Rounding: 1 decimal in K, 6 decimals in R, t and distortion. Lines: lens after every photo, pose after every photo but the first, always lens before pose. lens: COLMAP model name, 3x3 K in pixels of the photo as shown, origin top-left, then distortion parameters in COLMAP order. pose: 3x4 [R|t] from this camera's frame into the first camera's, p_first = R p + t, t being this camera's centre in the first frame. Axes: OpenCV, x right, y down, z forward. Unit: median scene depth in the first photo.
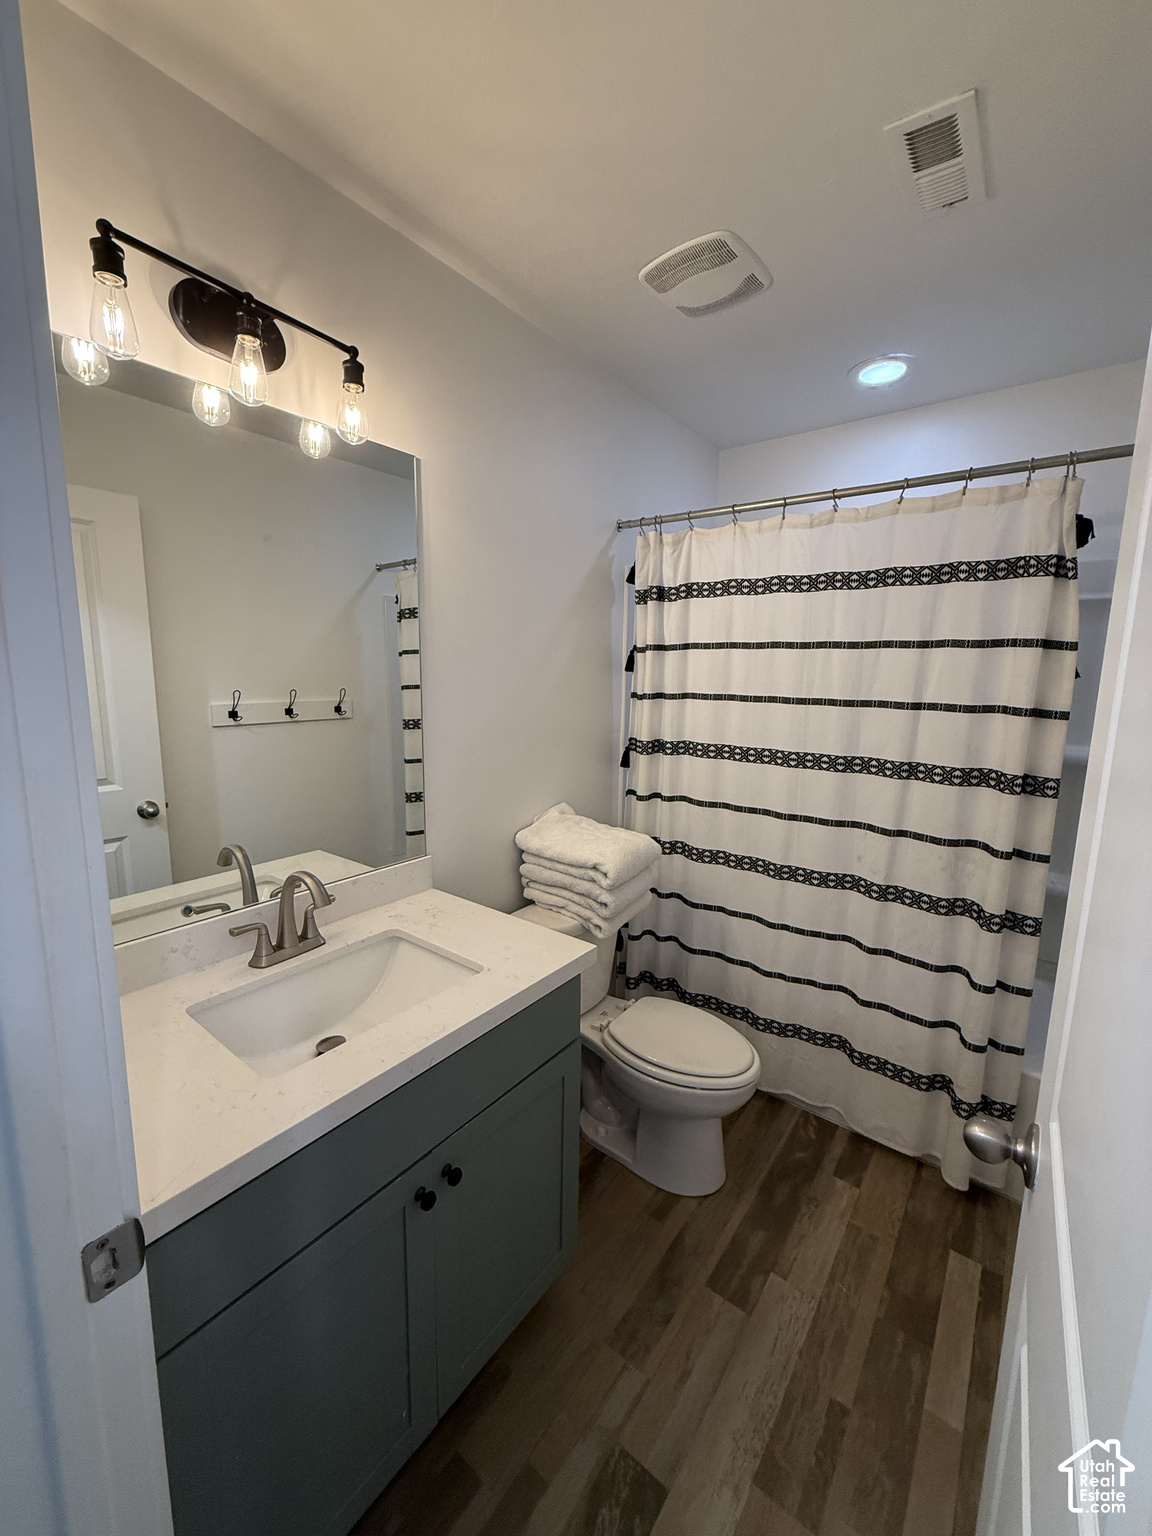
lens RADIAL K [[610.1, 0, 573.2], [0, 610.1, 796.8], [0, 0, 1]] dist [-0.001268, 0.000218]
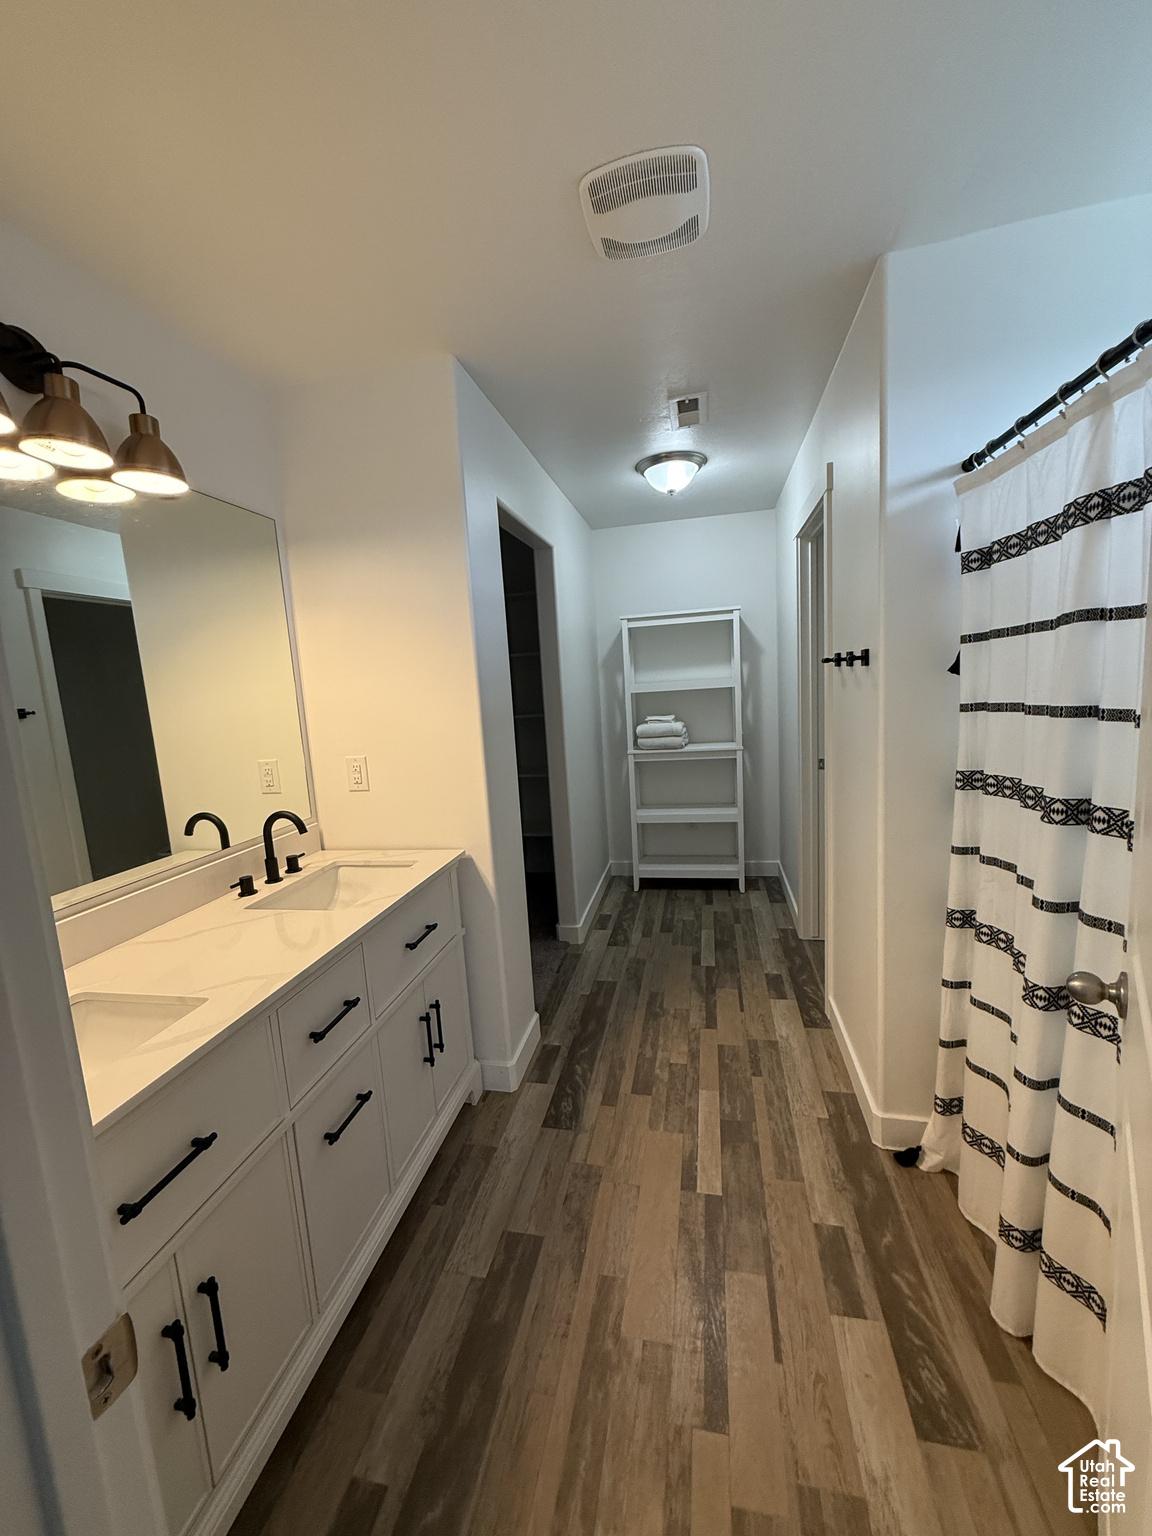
lens RADIAL K [[610.1, 0, 579.6], [0, 610.1, 766.5], [0, 0, 1]] dist [-0.001268, 0.000218]
pose [[-0.900328, 0.099881, -0.423596, 1.301328], [-0.041492, 0.949176, 0.311998, -0.323444], [0.433230, 0.298476, -0.850426, 1.678294]]
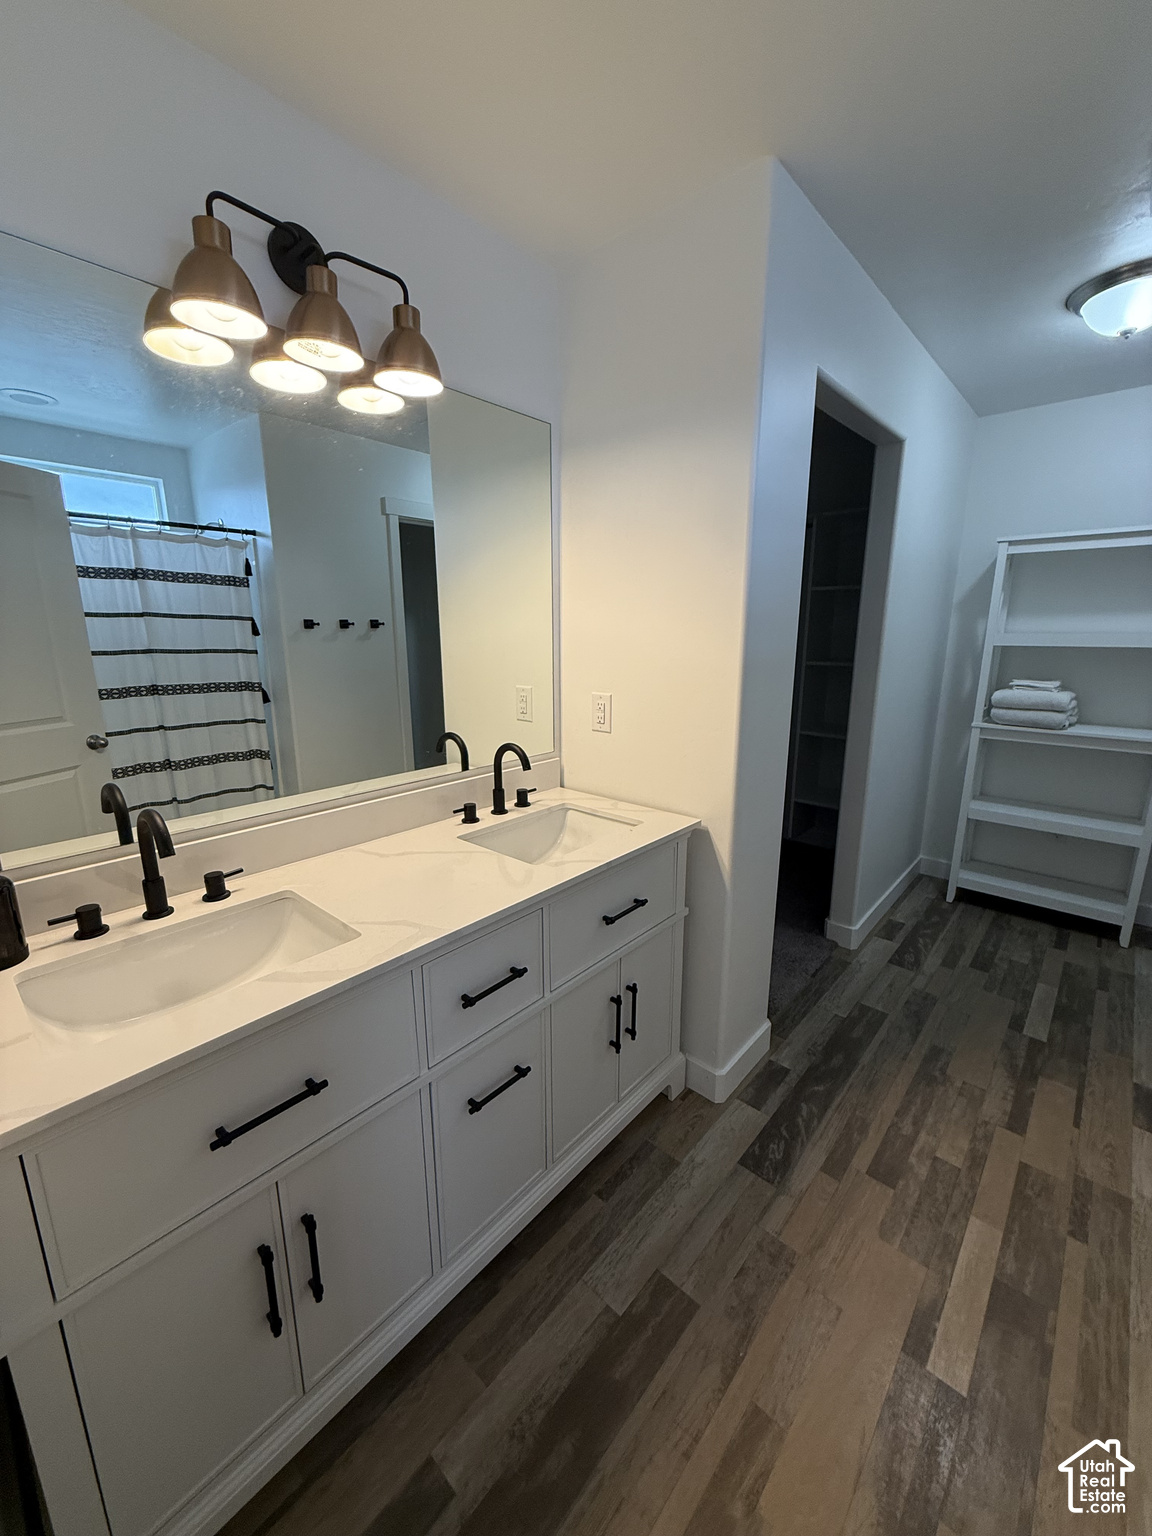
lens RADIAL K [[610.1, 0, 574.8], [0, 610.1, 765.7], [0, 0, 1]] dist [-0.001268, 0.000218]
pose [[-0.996410, -0.031844, 0.078444, 1.122135], [0.003758, 0.909016, 0.416745, -0.280067], [-0.084578, 0.415544, -0.905632, 1.475526]]
